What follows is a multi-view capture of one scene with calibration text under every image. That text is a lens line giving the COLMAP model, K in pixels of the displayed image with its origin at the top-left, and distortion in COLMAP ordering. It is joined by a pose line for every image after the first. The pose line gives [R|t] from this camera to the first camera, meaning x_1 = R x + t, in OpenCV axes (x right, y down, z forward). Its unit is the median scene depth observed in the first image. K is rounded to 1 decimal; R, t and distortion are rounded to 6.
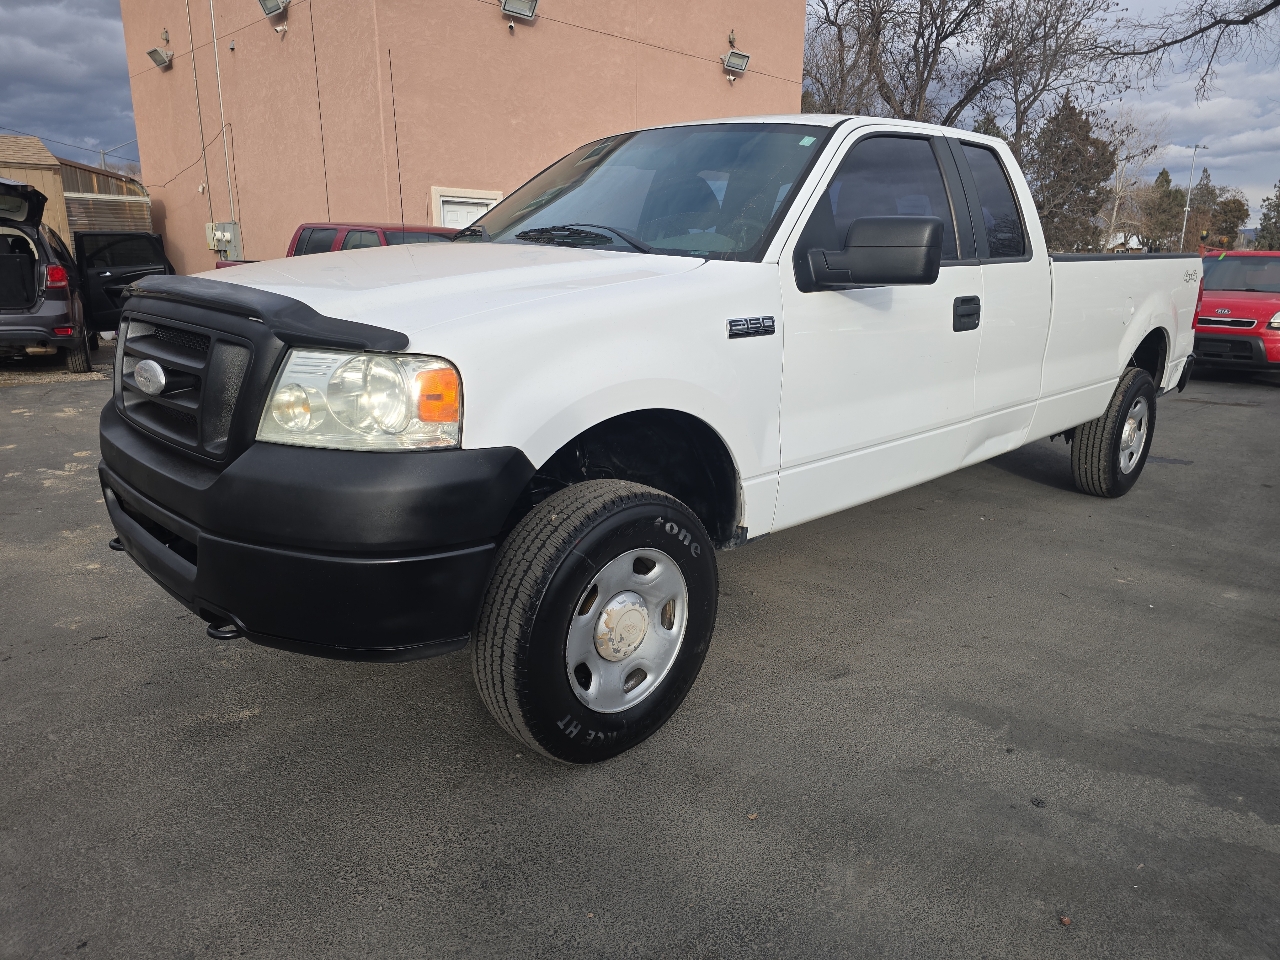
lens RADIAL K [[906.7, 0, 657.6], [0, 906.7, 475.2], [0, 0, 1]] dist [0.036045, -0.004936]
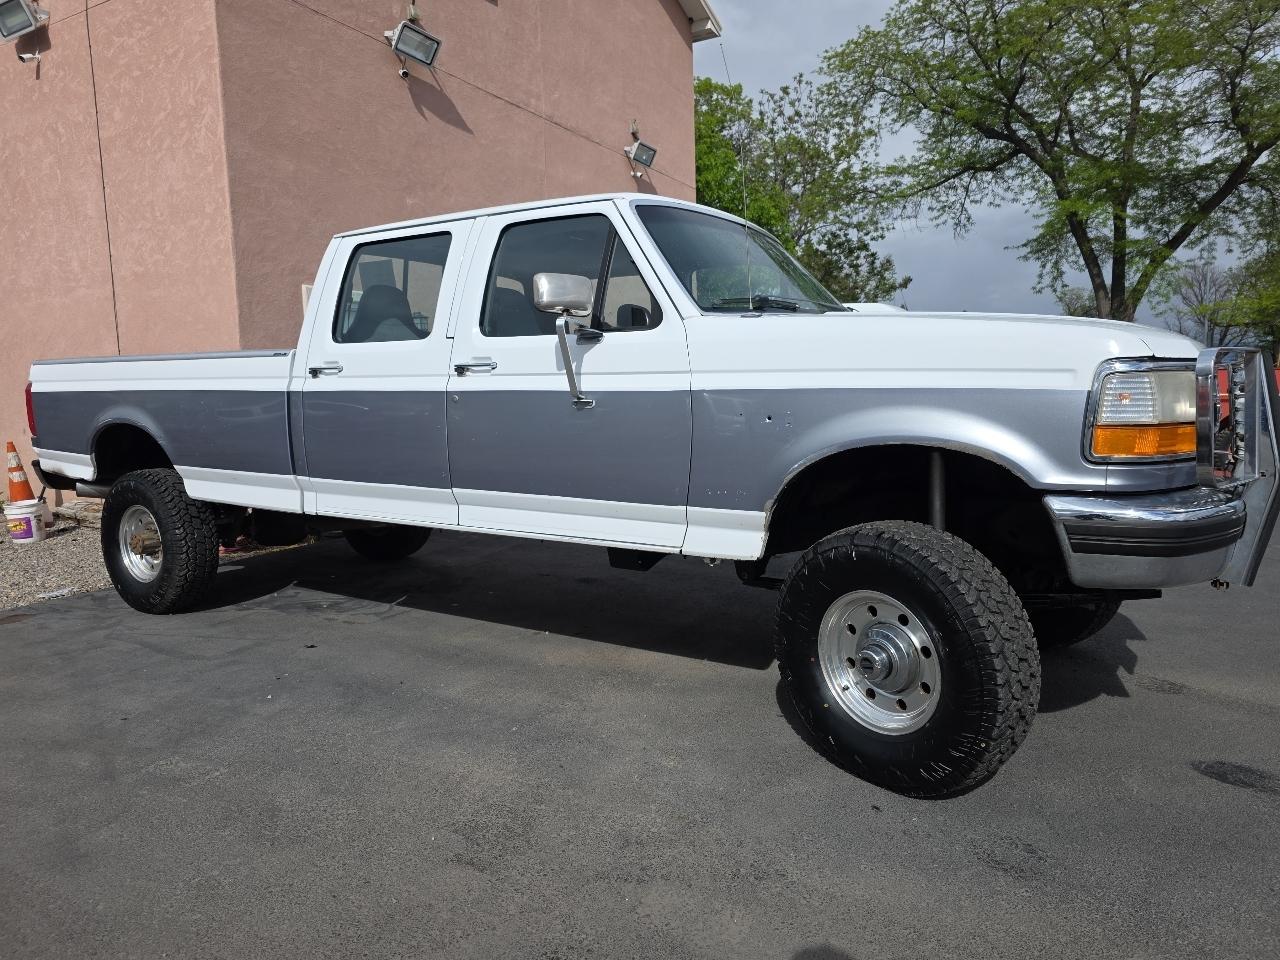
lens RADIAL K [[906.7, 0, 657.6], [0, 906.7, 475.2], [0, 0, 1]] dist [0.036045, -0.004936]
pose [[0.961289, -0.058474, 0.269267, -0.050675], [0.098007, 0.985877, -0.135796, -0.017792], [-0.257524, 0.156930, 0.953444, 0.088327]]
